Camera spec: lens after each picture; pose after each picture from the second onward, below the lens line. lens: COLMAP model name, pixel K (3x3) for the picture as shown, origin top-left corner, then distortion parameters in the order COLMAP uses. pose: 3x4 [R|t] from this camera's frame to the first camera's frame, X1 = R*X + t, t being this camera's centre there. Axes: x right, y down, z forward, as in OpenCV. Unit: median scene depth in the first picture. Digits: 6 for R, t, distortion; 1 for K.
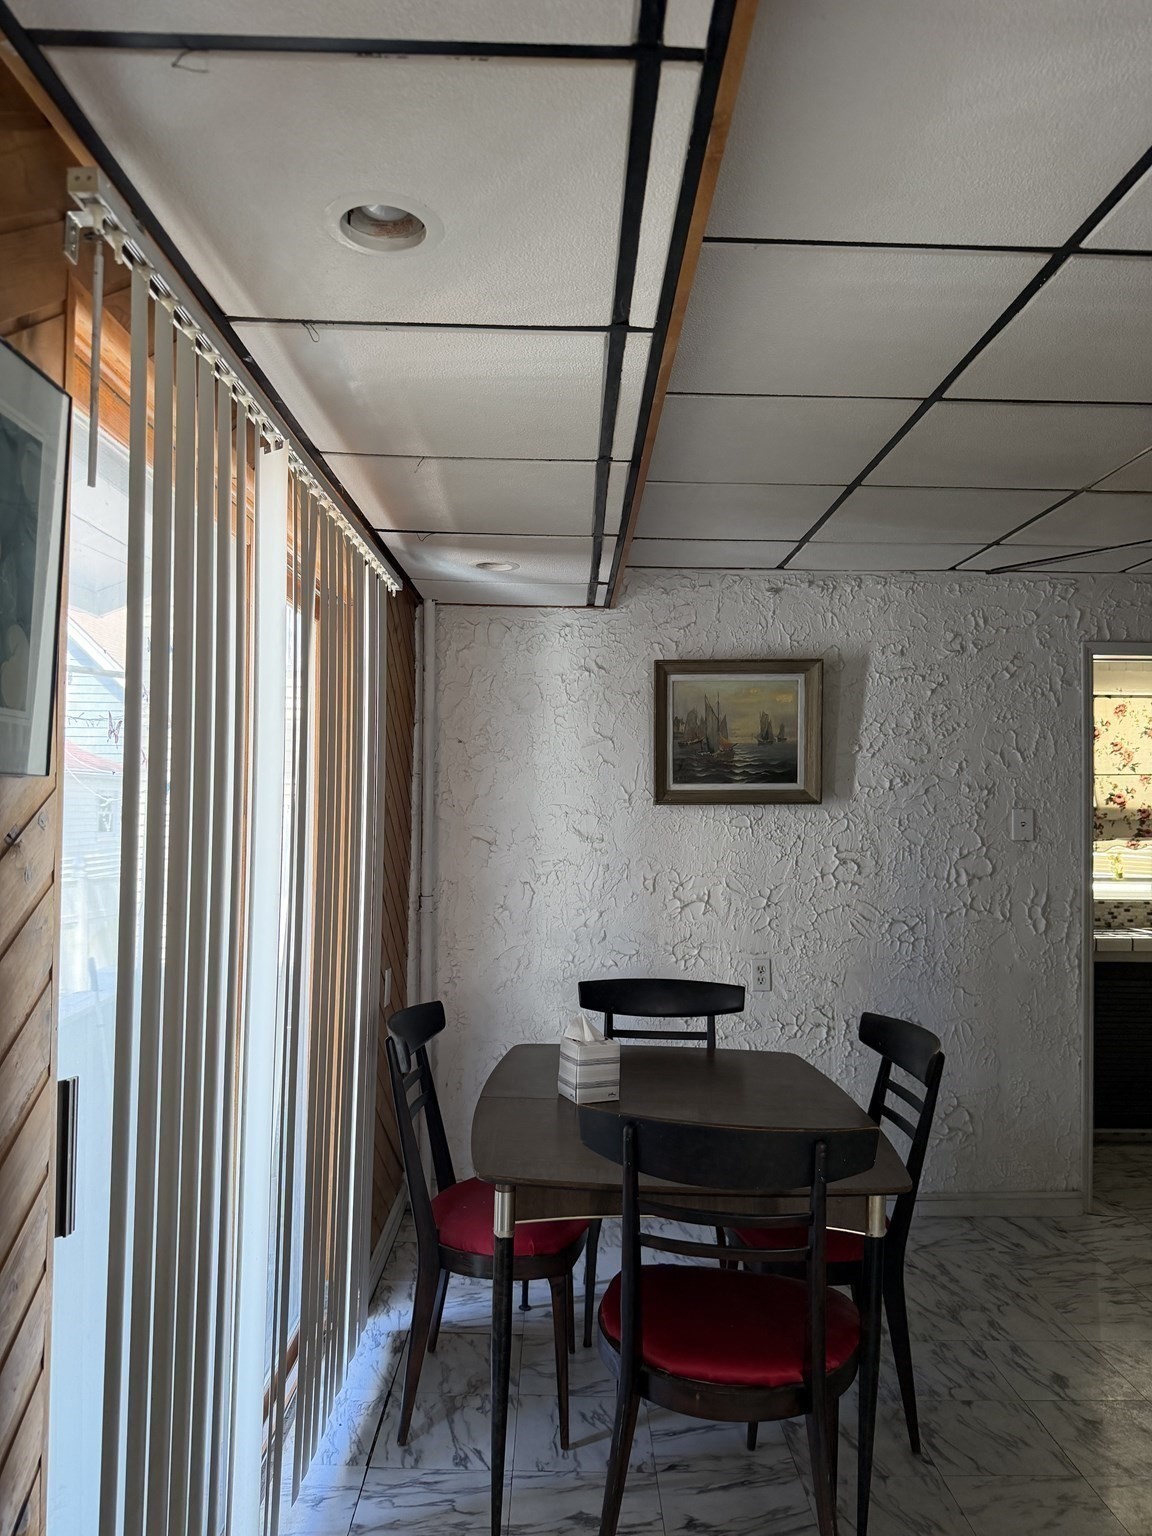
lens RADIAL K [[1085.6, 0, 579.8], [0, 1085.6, 772.1], [0, 0, 1]] dist [0.079104, -0.089092]
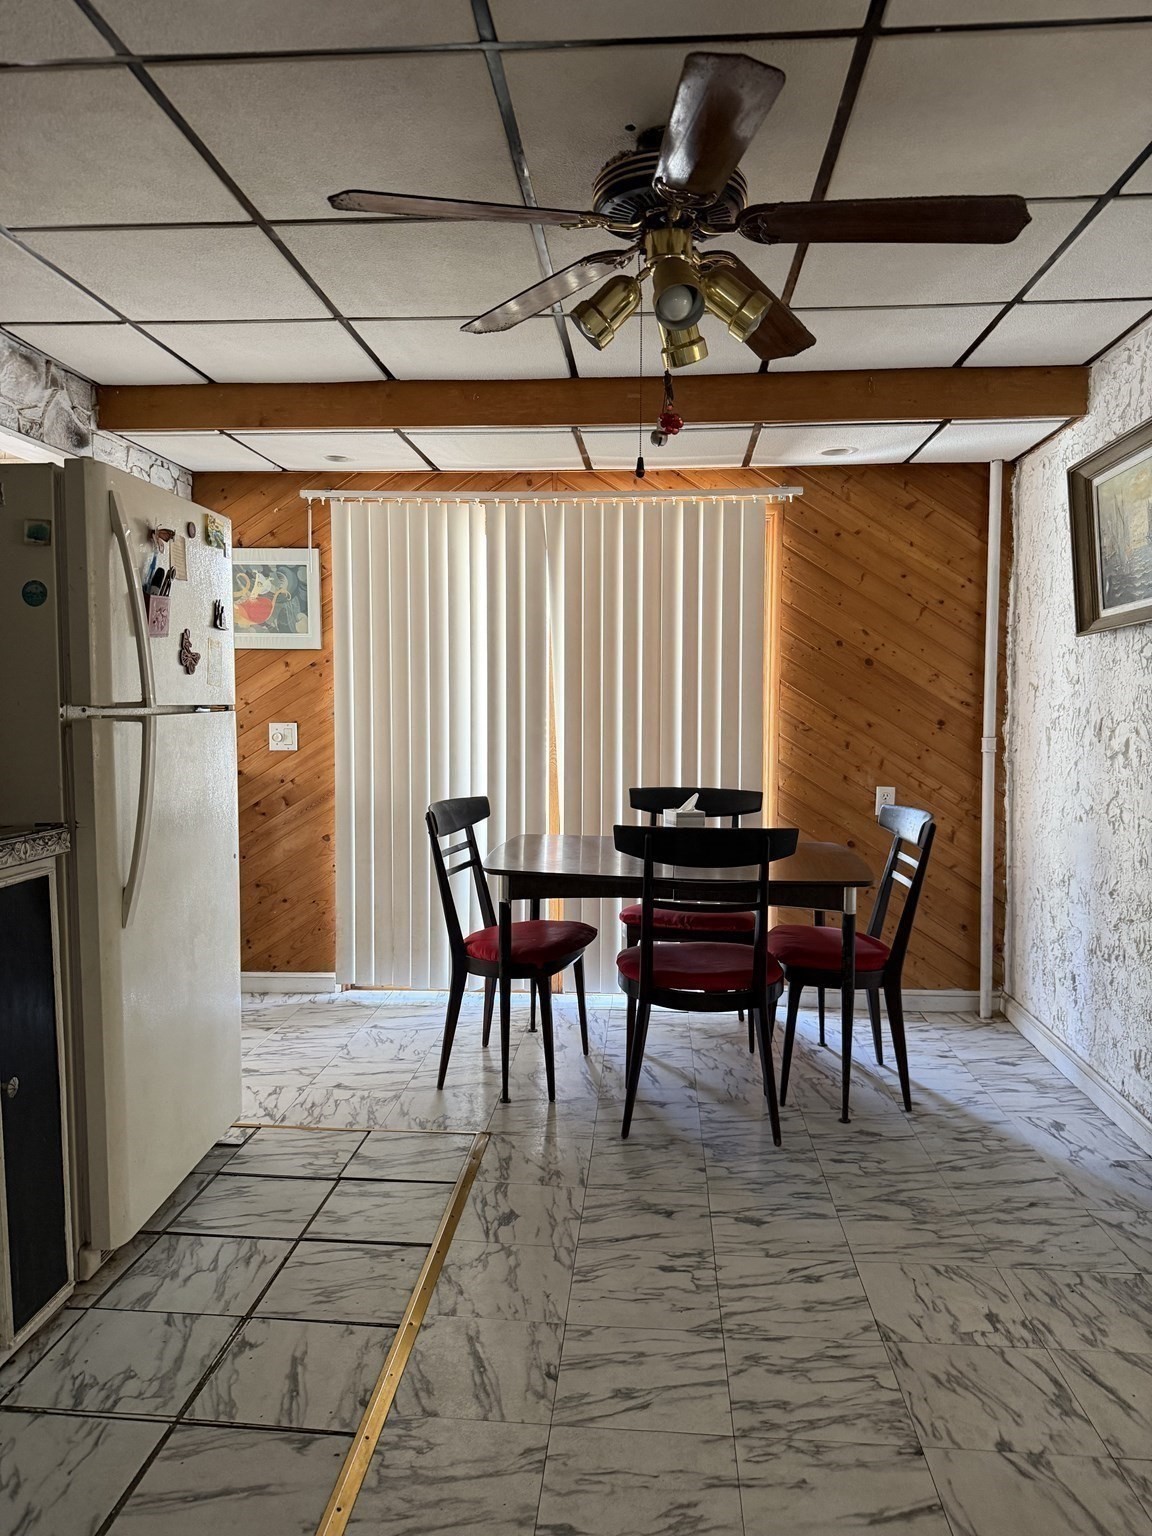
lens RADIAL K [[1085.6, 0, 579.8], [0, 1085.6, 772.1], [0, 0, 1]] dist [0.079104, -0.089092]
pose [[-0.087601, 0.043071, -0.995224, 1.170073], [0.022030, 0.998904, 0.041291, 0.110394], [0.995912, -0.018307, -0.088454, 0.811613]]
